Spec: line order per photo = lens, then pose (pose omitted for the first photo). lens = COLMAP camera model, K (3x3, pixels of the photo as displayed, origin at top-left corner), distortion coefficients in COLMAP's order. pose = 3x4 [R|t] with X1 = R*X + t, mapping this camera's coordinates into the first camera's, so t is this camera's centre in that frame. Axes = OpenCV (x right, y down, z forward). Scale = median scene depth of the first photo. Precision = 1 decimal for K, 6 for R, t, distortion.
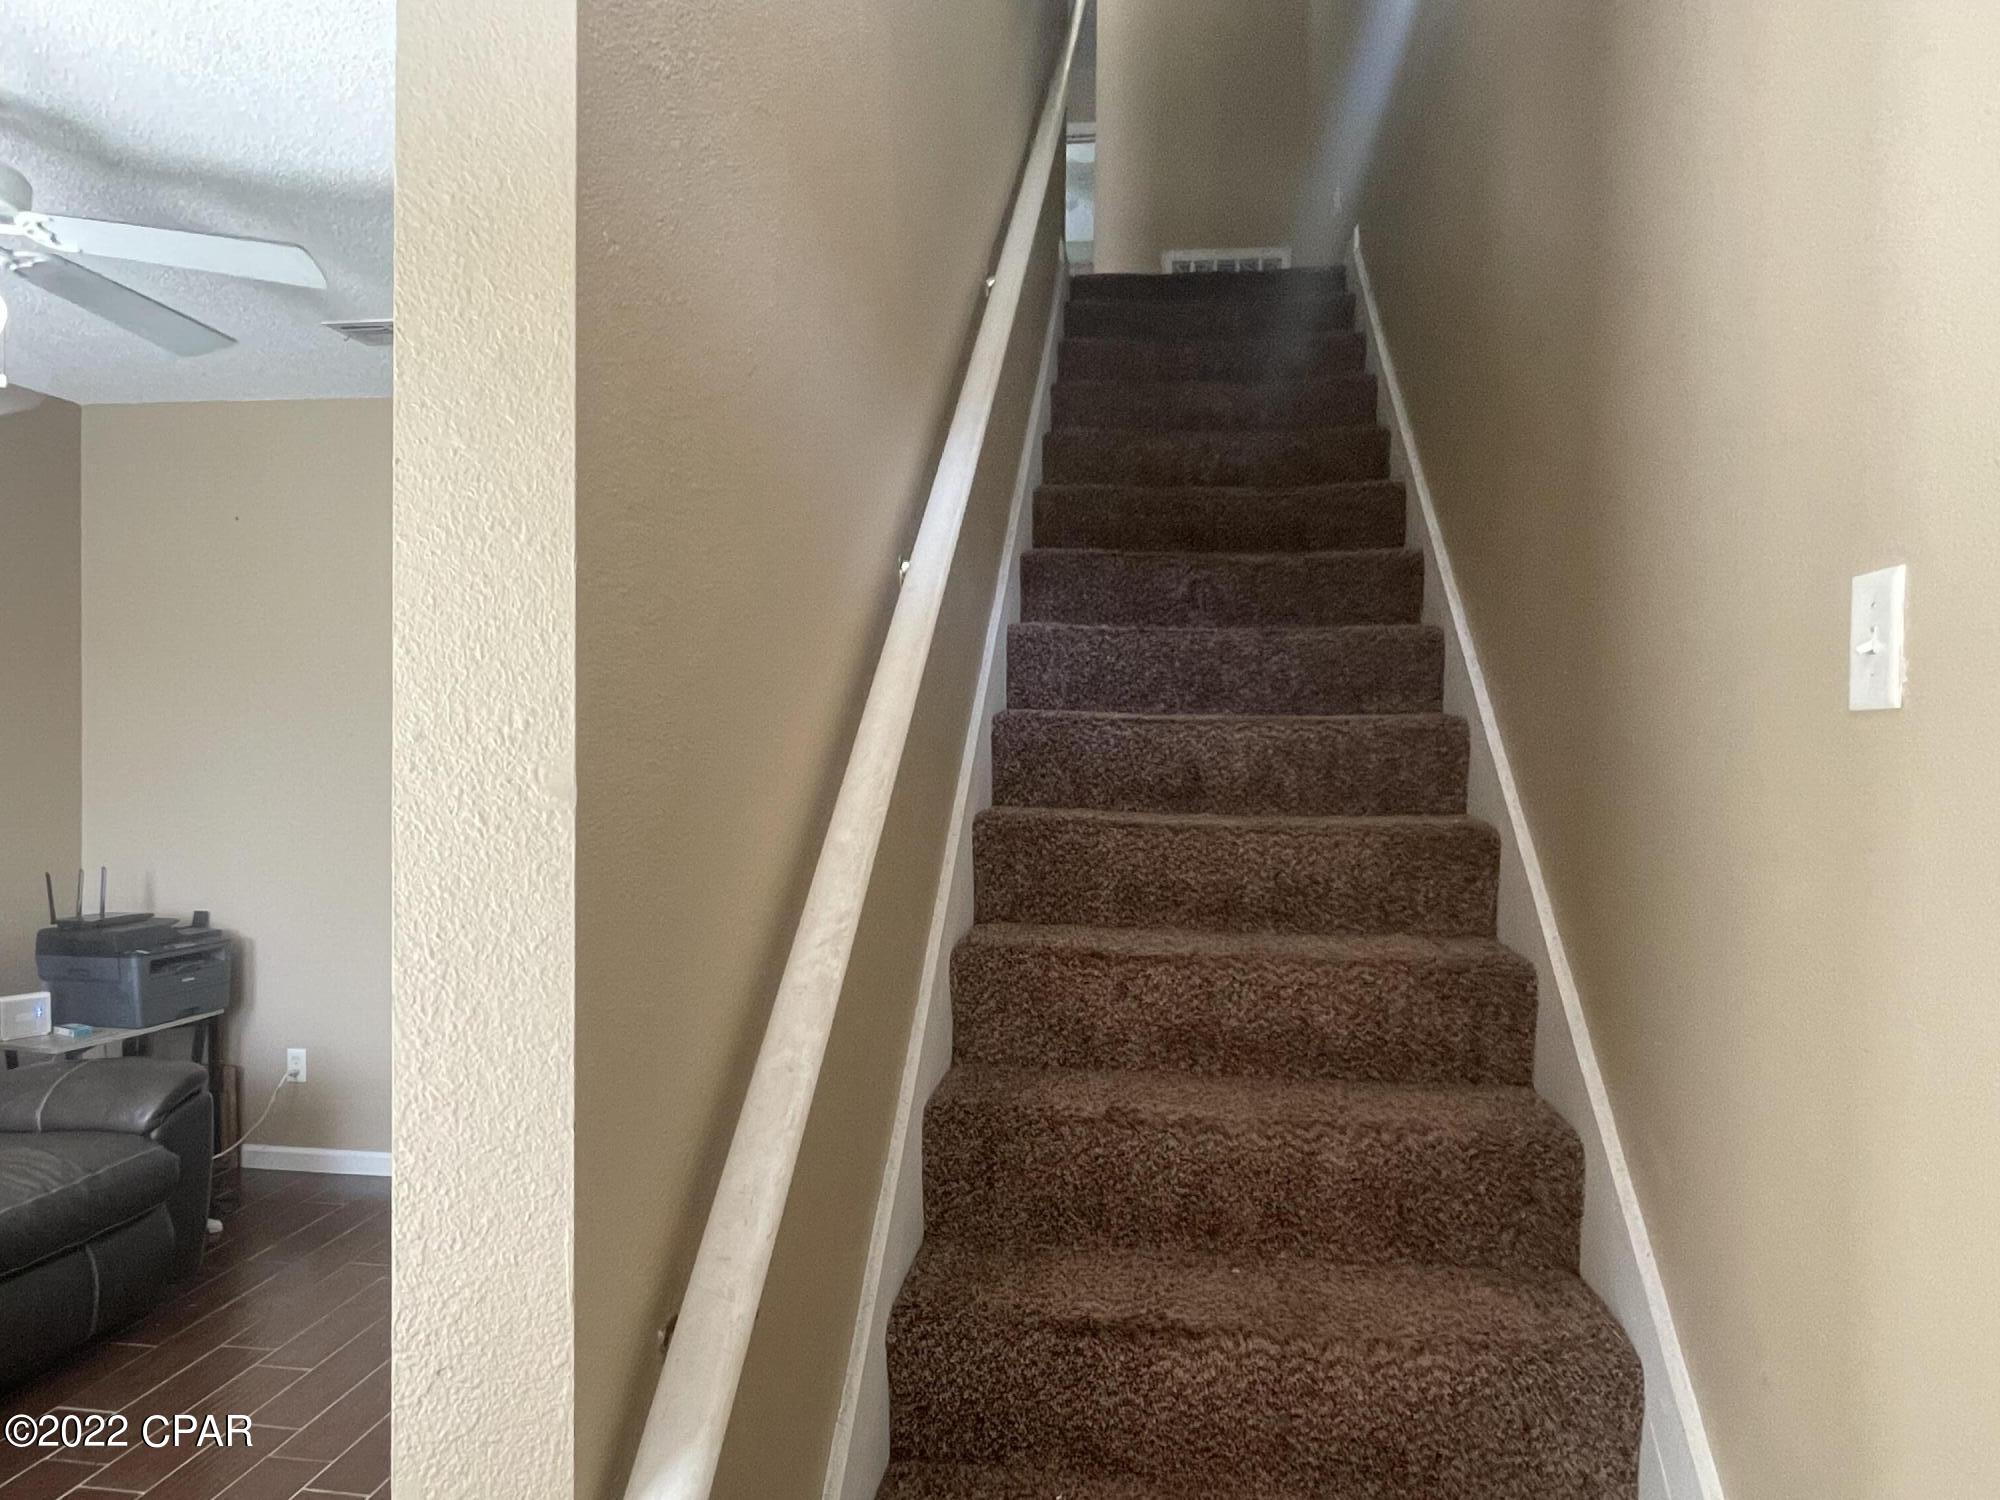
lens RADIAL K [[1234.7, 0, 997.3], [0, 1234.7, 750.9], [0, 0, 1]] dist [-0.001082, 0.000095]
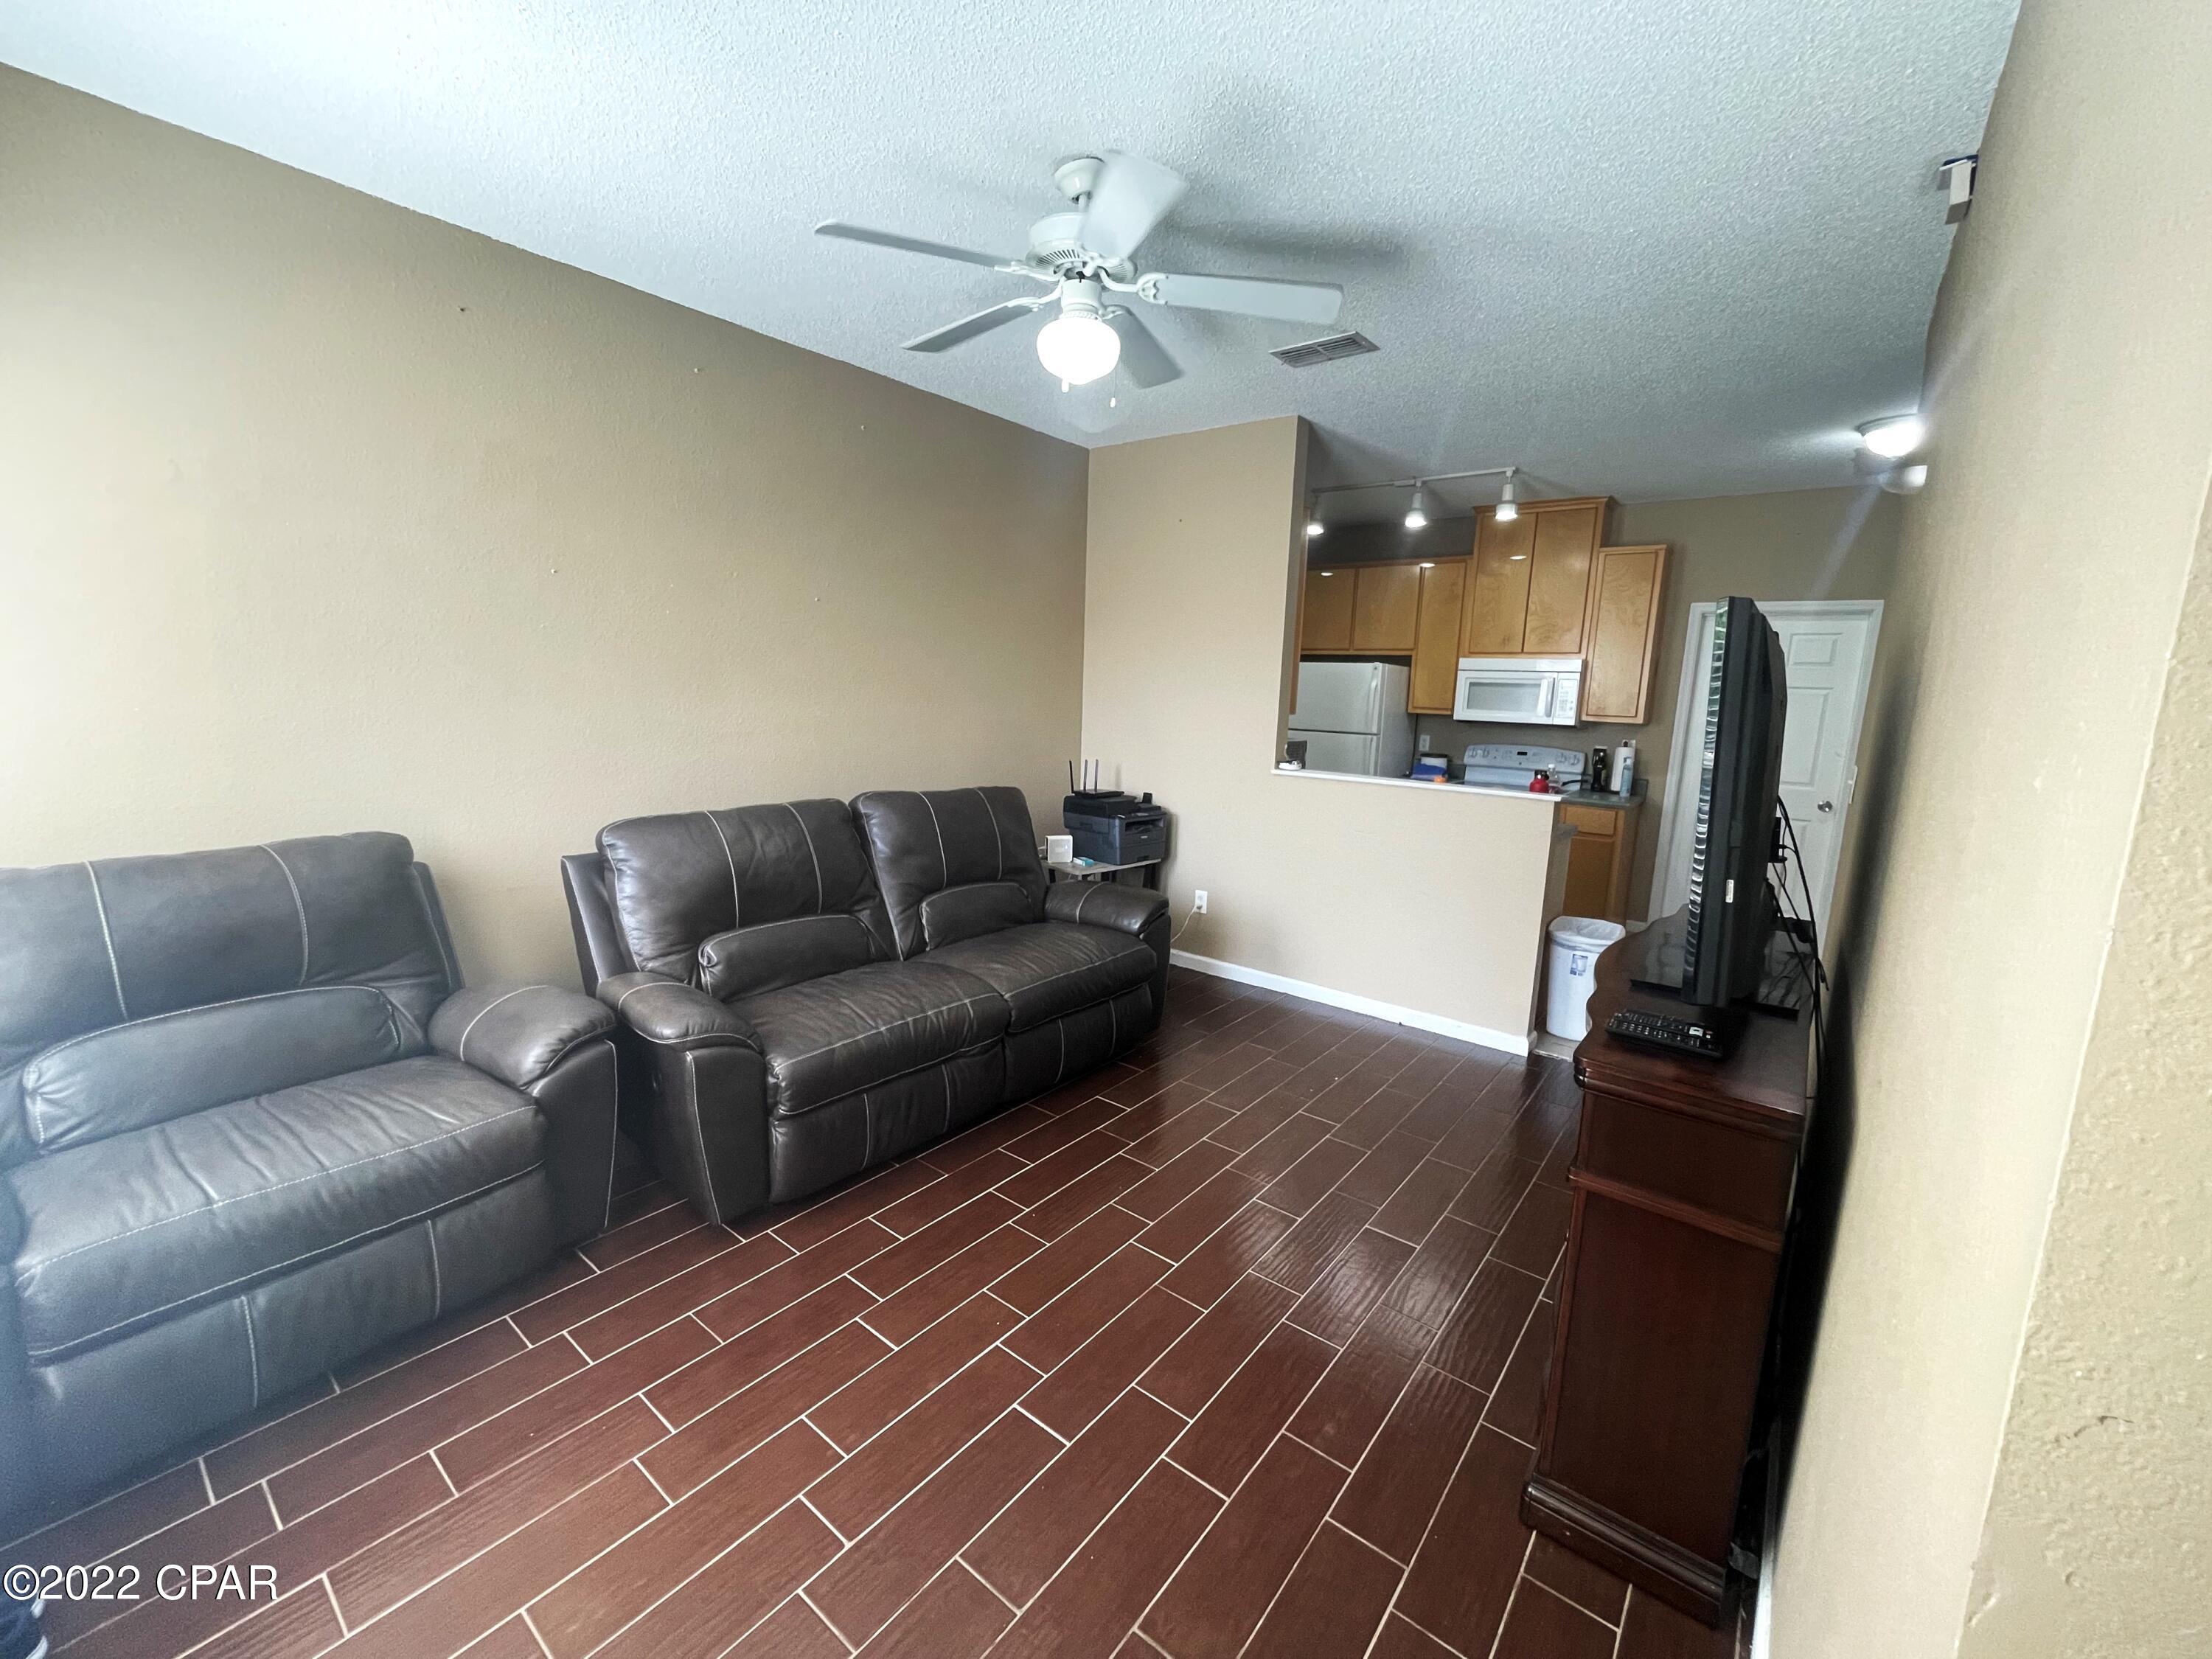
lens RADIAL K [[884.7, 0, 1109.5], [0, 884.7, 828.6], [0, 0, 1]] dist [-0.009010, -0.000093]
pose [[0.859909, 0.100989, -0.500358, -0.155430], [-0.030596, 0.988668, 0.146966, 0.017527], [0.509530, -0.111068, 0.853254, 0.056290]]
